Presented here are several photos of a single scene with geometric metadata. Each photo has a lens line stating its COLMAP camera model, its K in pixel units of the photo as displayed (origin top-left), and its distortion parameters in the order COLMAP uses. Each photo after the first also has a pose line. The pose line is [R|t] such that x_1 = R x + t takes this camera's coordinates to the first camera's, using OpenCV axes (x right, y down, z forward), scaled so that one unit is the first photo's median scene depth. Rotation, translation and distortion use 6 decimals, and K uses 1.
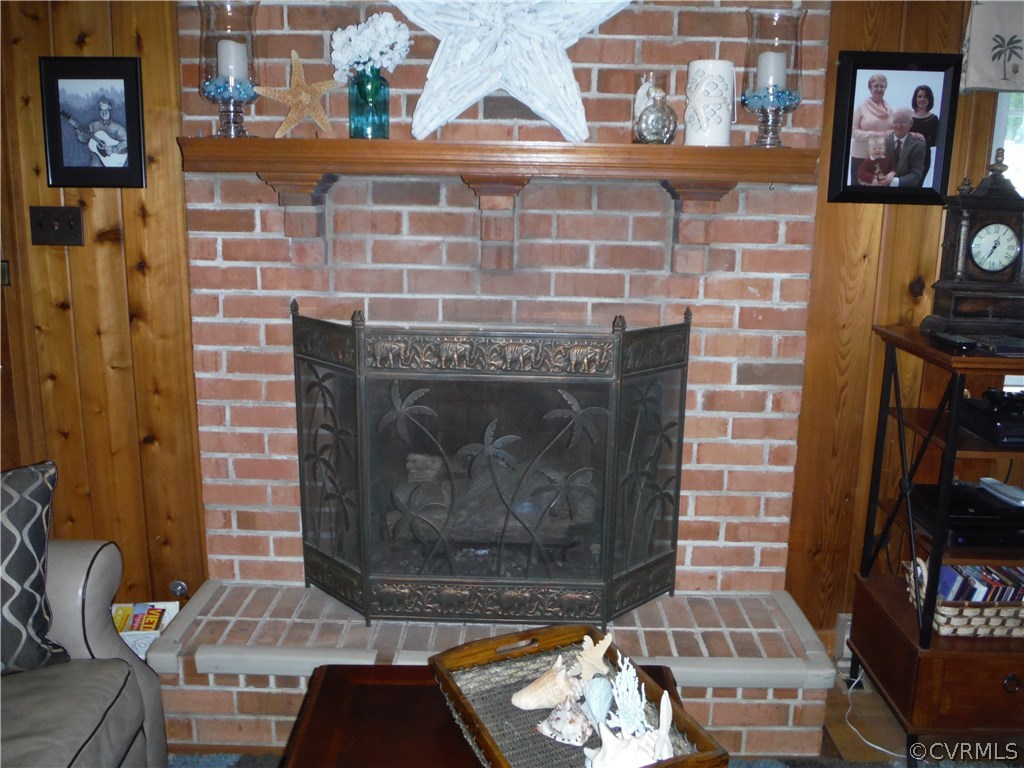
lens RADIAL K [[867.7, 0, 507.9], [0, 867.7, 371.6], [0, 0, 1]] dist [-0.078861, 0.041543]
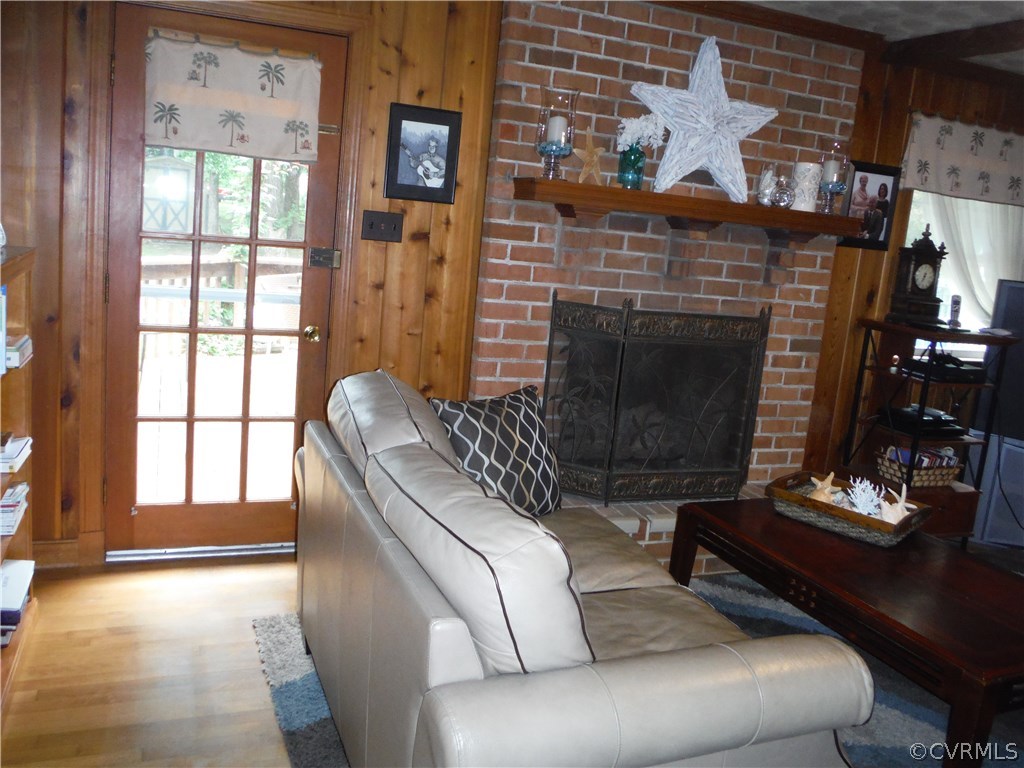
lens RADIAL K [[867.7, 0, 507.9], [0, 867.7, 371.6], [0, 0, 1]] dist [-0.078861, 0.041543]
pose [[0.925285, 0.004112, 0.379250, -0.884585], [-0.001240, 0.999969, -0.007816, 0.068738], [-0.379270, 0.006762, 0.925261, -0.338470]]
